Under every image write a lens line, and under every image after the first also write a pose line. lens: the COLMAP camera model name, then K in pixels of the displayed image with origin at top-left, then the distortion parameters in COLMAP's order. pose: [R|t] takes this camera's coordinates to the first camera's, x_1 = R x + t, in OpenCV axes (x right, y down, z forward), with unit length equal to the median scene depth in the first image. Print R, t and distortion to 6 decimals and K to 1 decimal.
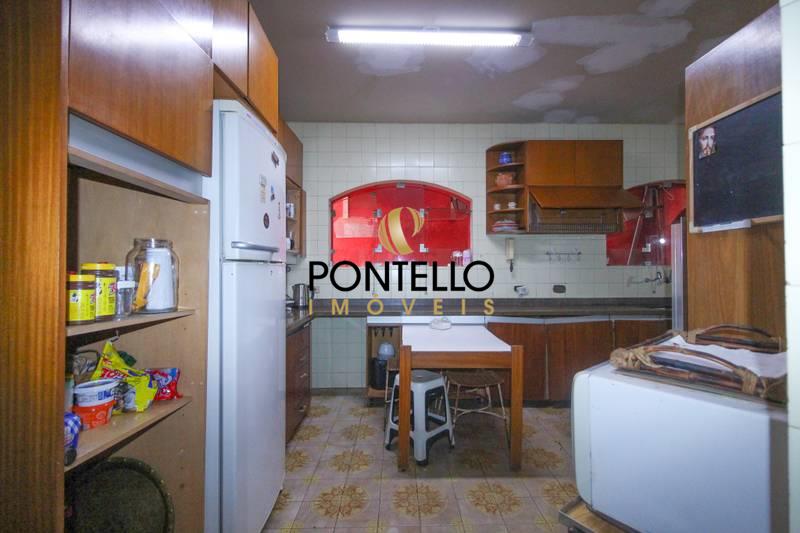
lens RADIAL K [[365.6, 0, 402.0], [0, 365.6, 264.7], [0, 0, 1]] dist [0.000007, -0.000011]
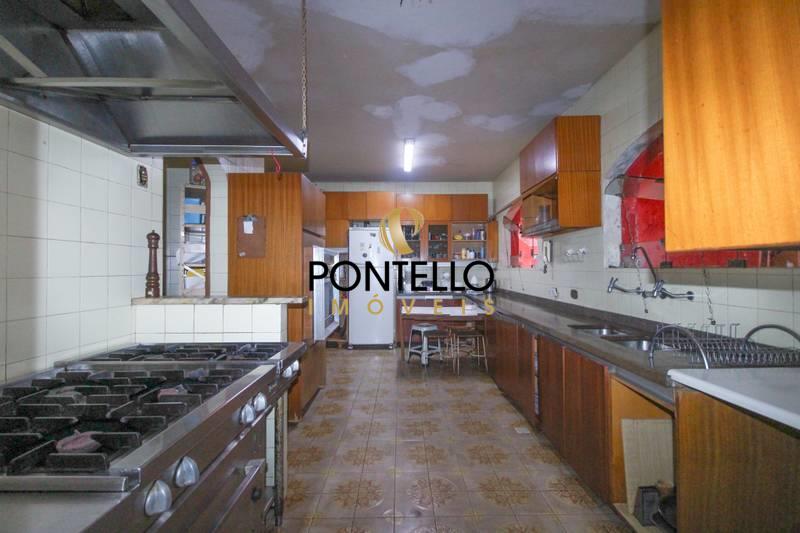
lens RADIAL K [[365.6, 0, 401.8], [0, 365.6, 265.0], [0, 0, 1]] dist [0.000007, -0.000011]
pose [[0.001183, -0.005300, -0.999985, 3.682821], [0.016061, 0.999857, -0.005280, -0.017507], [0.999870, -0.016055, 0.001268, 1.651323]]
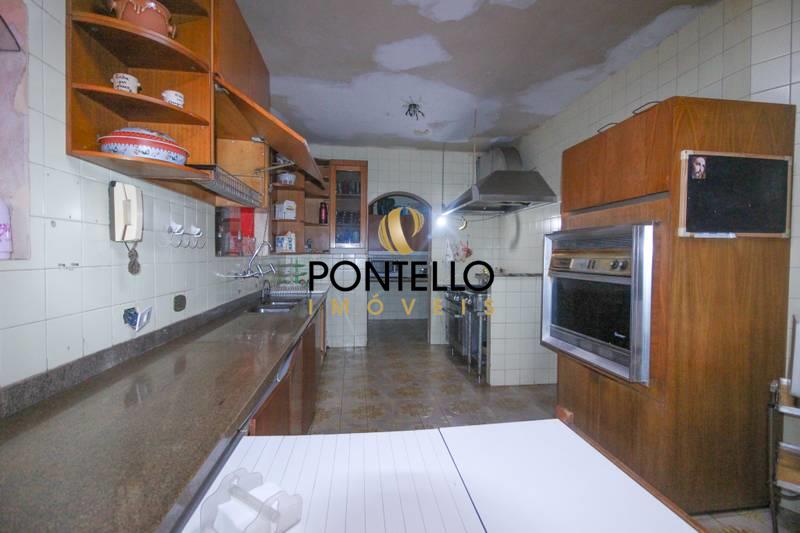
lens RADIAL K [[365.6, 0, 401.8], [0, 365.6, 261.4], [0, 0, 1]] dist [0.000007, -0.000011]
pose [[-0.132452, -0.016921, 0.991045, -0.303409], [-0.015310, 0.999770, 0.015024, -0.007993], [-0.991071, -0.013183, -0.132681, 2.155016]]
